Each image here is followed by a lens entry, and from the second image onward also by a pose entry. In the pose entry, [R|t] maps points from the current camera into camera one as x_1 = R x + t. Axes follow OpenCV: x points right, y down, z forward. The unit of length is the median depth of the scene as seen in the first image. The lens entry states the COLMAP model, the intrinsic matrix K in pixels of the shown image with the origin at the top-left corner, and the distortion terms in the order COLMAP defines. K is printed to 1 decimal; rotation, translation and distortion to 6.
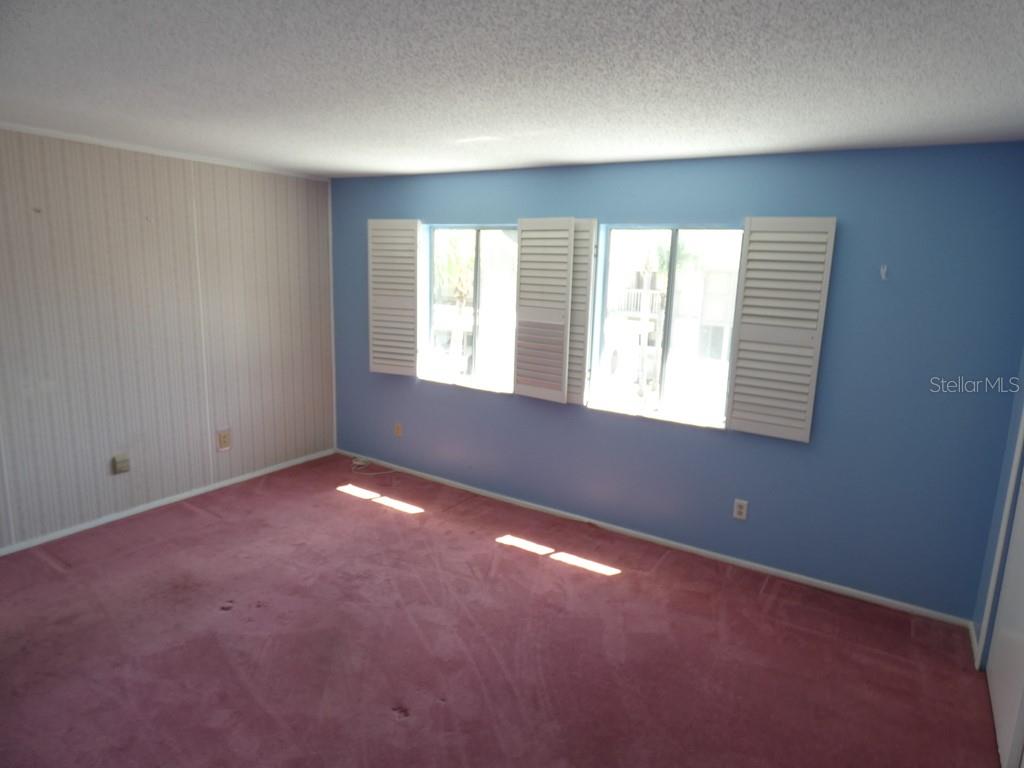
lens RADIAL K [[610.2, 0, 525.6], [0, 610.2, 380.1], [0, 0, 1]] dist [0.001575, -0.023181]
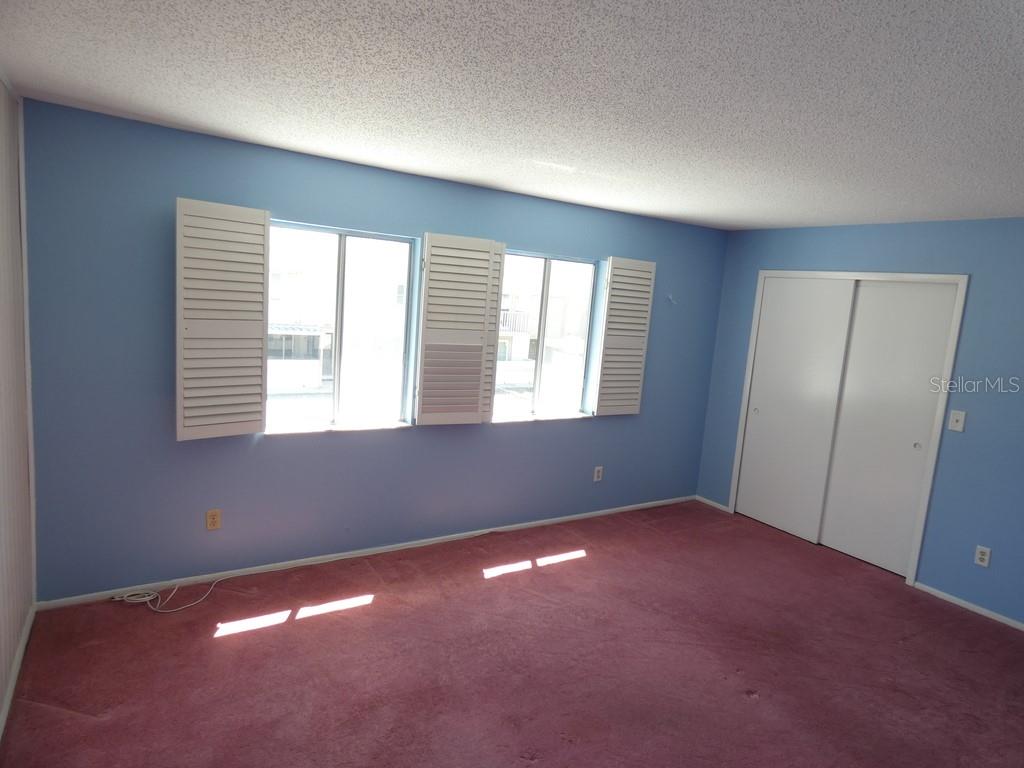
lens RADIAL K [[612.6, 0, 512.3], [0, 612.6, 378.9], [0, 0, 1]] dist [0.032655, 0.000211]
pose [[0.434049, -0.126339, 0.891986, -0.806889], [0.105798, 0.990415, 0.088798, -0.118753], [-0.894655, 0.055827, 0.443255, 0.503670]]
